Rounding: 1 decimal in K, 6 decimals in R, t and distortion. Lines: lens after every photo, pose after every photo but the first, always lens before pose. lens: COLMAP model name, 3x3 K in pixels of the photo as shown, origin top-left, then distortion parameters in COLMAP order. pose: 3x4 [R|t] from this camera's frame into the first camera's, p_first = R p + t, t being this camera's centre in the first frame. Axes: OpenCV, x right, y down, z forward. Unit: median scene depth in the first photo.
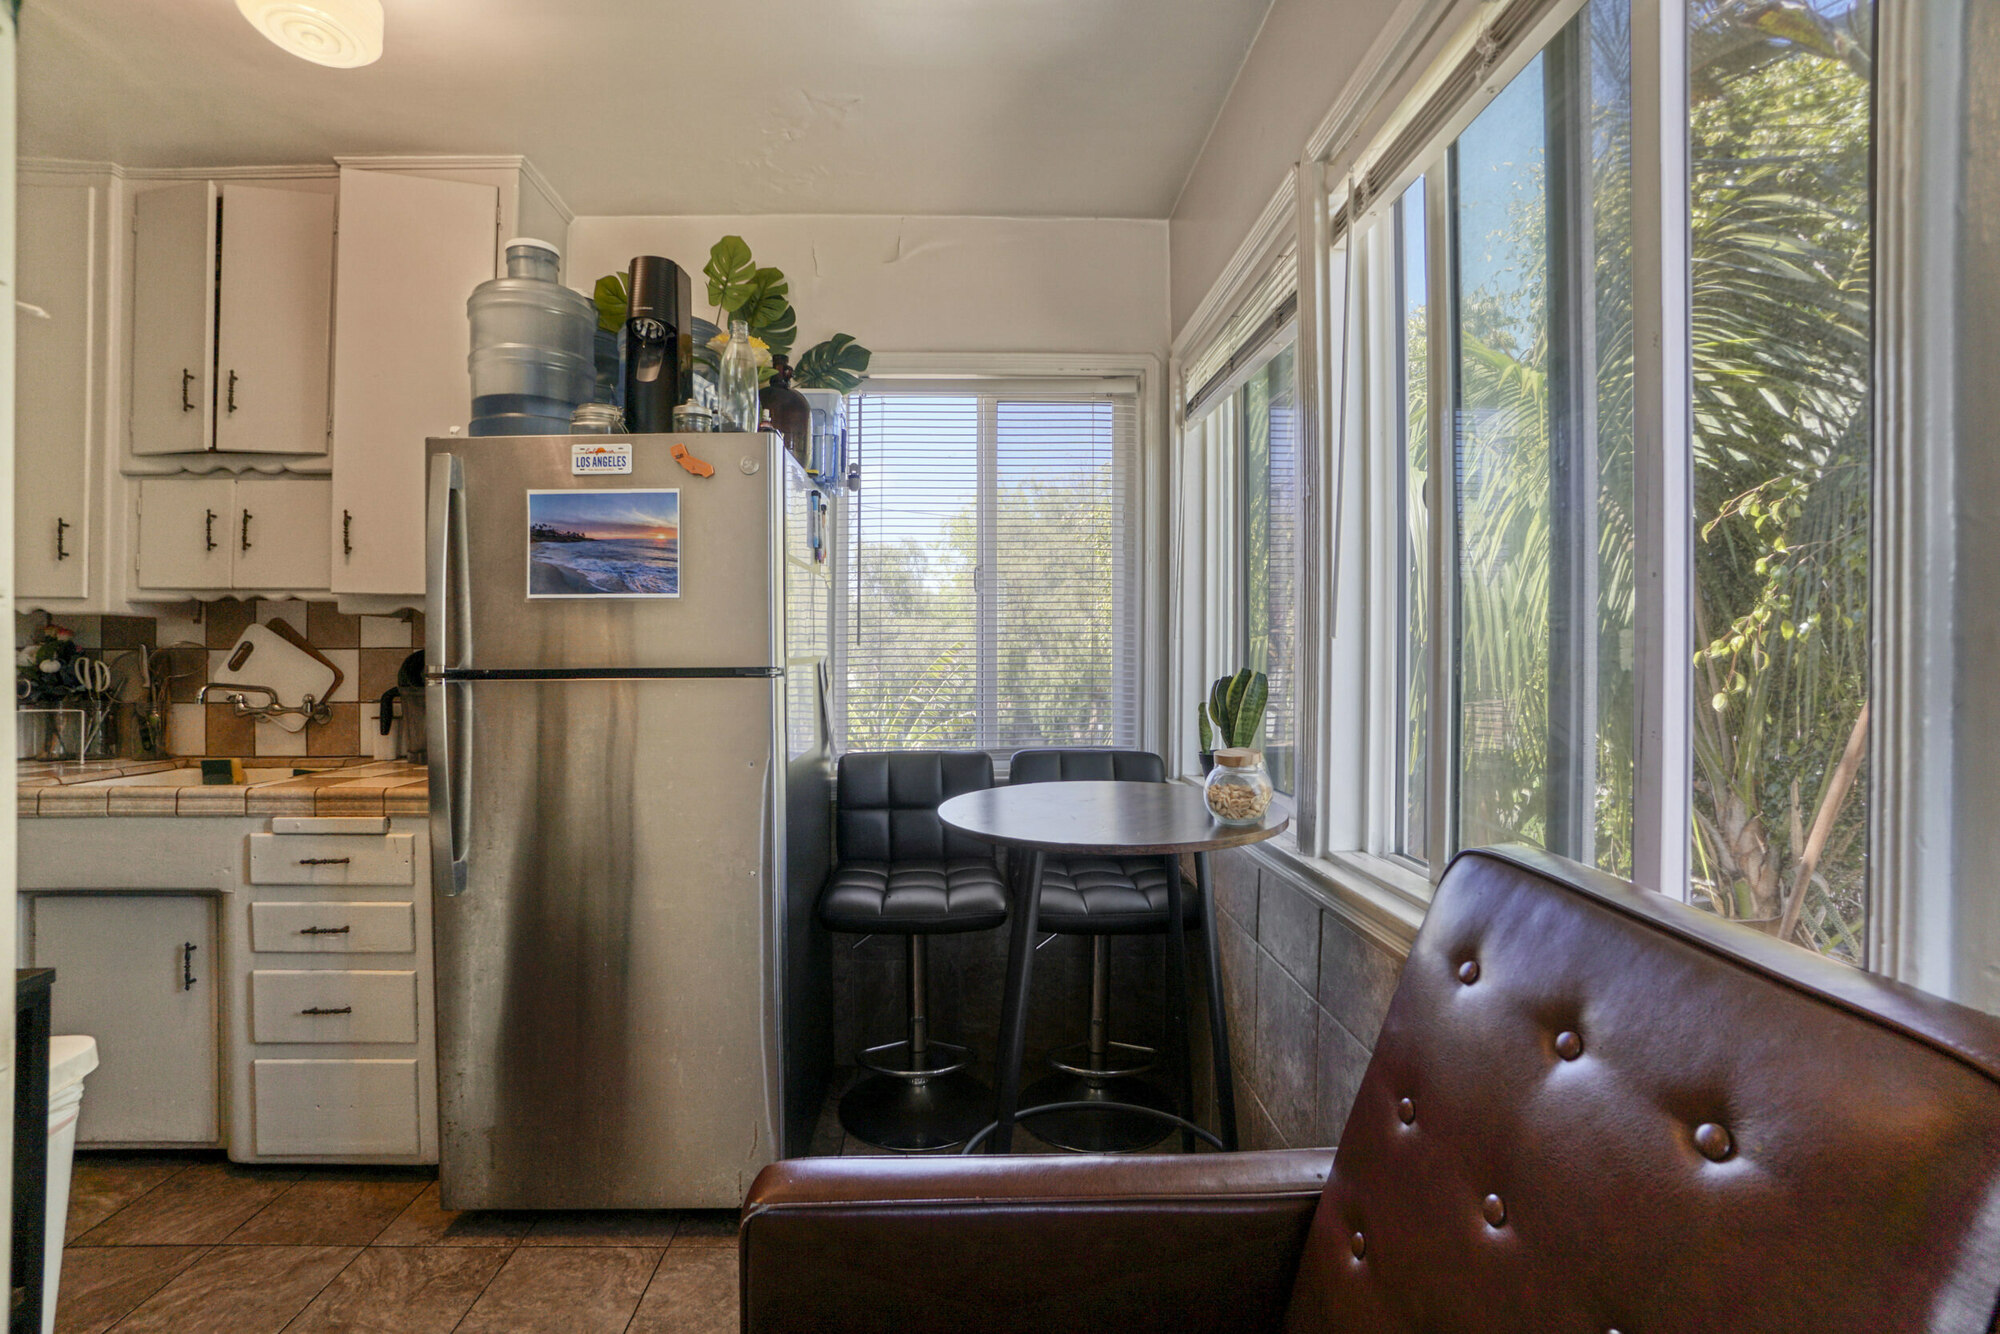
lens RADIAL K [[886.3, 0, 988.8], [0, 886.3, 657.0], [0, 0, 1]] dist [-0.056187, 0.017162]
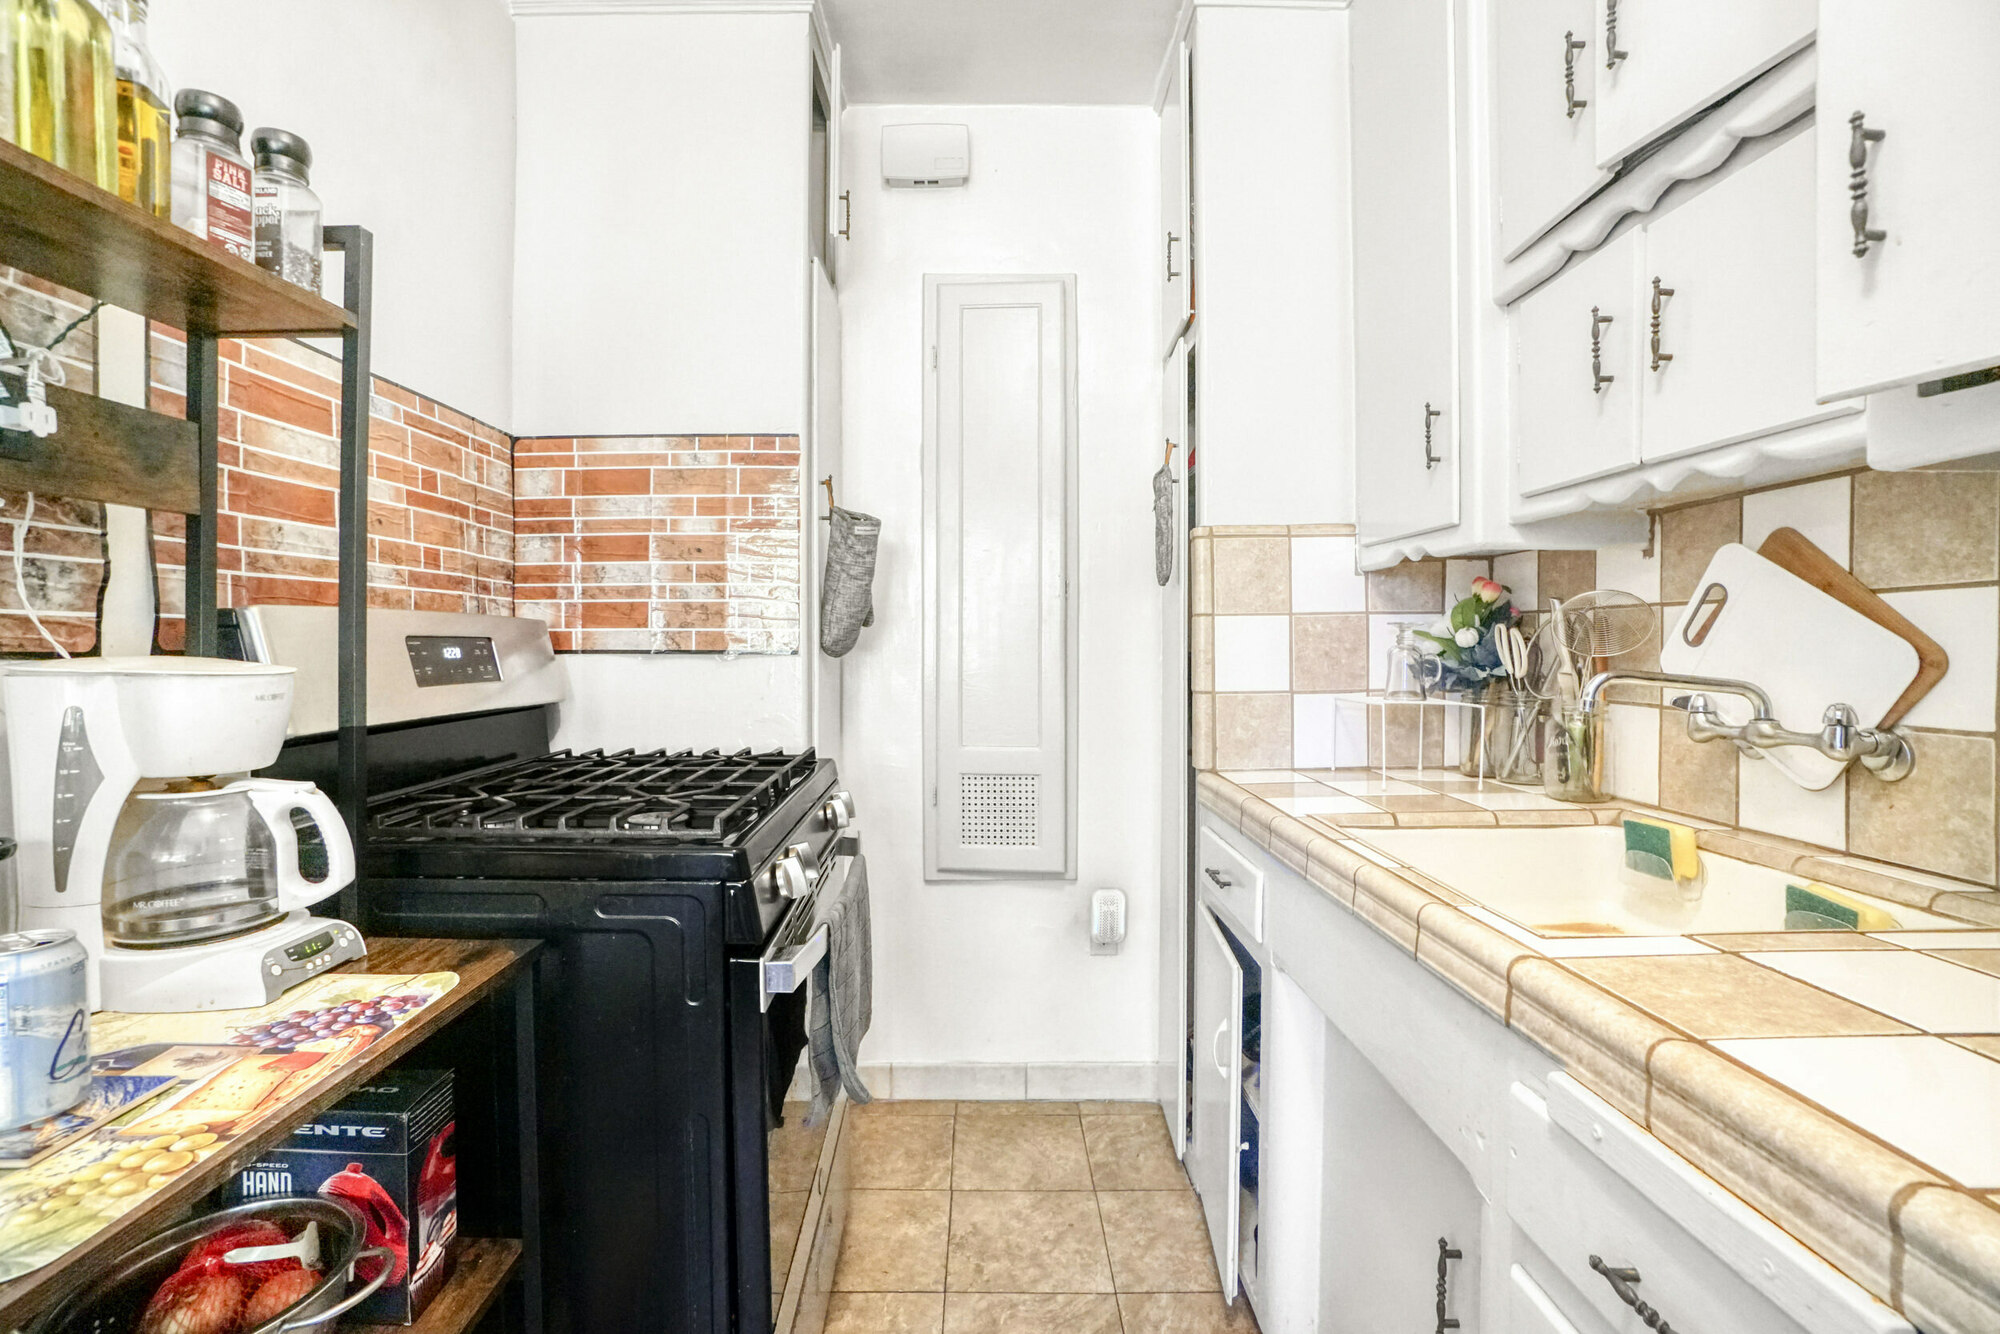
lens RADIAL K [[886.3, 0, 988.8], [0, 886.3, 657.0], [0, 0, 1]] dist [-0.056187, 0.017162]
pose [[-0.027484, 0.015838, -0.999497, -0.385711], [0.004261, 0.999867, 0.015726, 0.013495], [0.999613, -0.003827, -0.027548, 0.619869]]
